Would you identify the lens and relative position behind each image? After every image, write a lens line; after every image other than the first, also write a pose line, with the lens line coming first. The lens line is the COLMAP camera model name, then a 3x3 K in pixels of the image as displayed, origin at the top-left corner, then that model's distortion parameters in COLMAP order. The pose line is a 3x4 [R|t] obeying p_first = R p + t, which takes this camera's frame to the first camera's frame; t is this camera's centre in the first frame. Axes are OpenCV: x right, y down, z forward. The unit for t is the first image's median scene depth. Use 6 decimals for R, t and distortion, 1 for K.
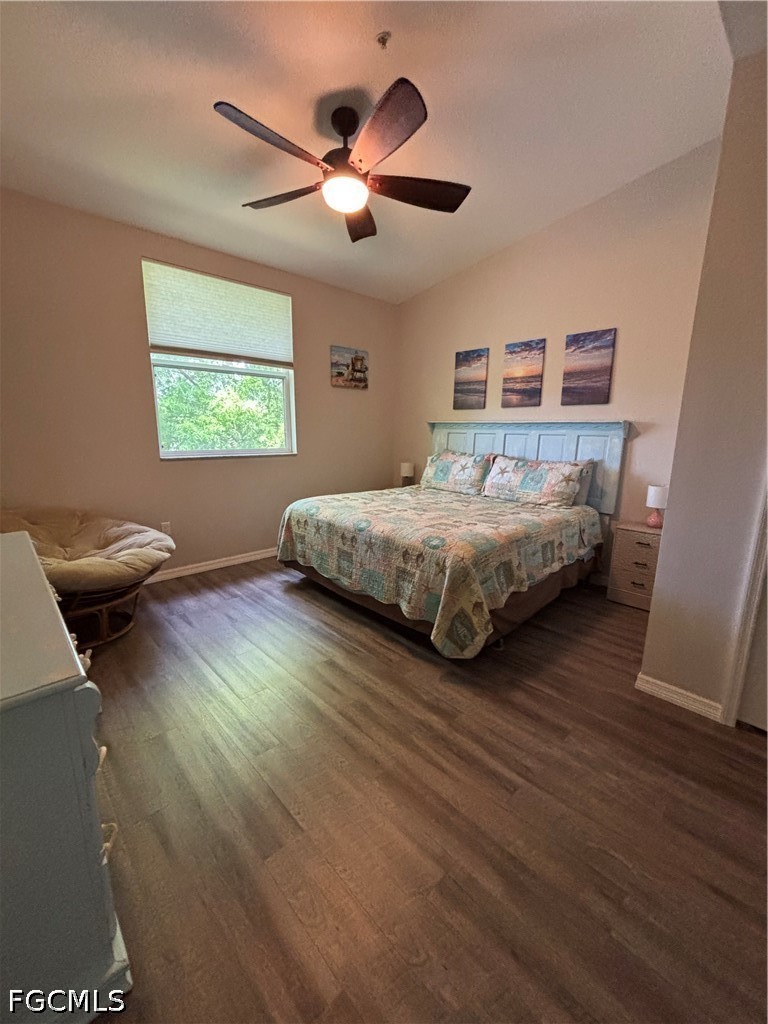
lens RADIAL K [[413.0, 0, 384.0], [0, 413.0, 512.0], [0, 0, 1]] dist [0.000070, 0.000056]
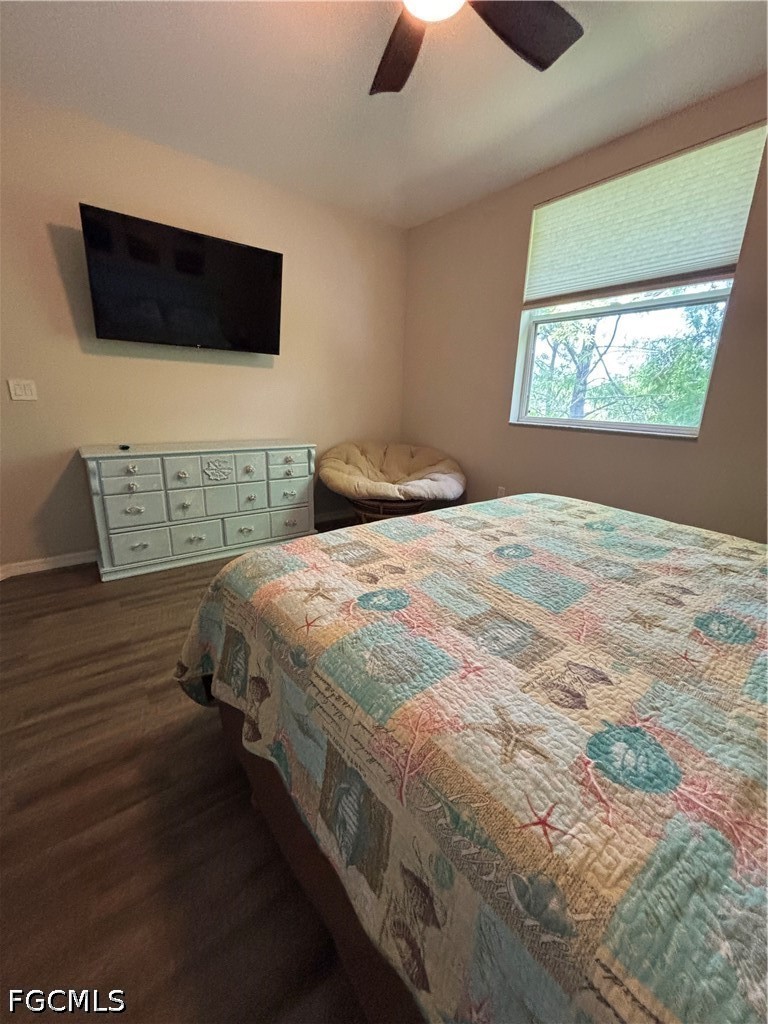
lens RADIAL K [[413.0, 0, 384.0], [0, 413.0, 512.0], [0, 0, 1]] dist [0.000070, 0.000056]
pose [[-0.089691, 0.261863, -0.960928, 0.491193], [-0.219539, 0.935888, 0.275530, -0.138317], [0.971472, 0.235674, -0.026452, 0.795630]]
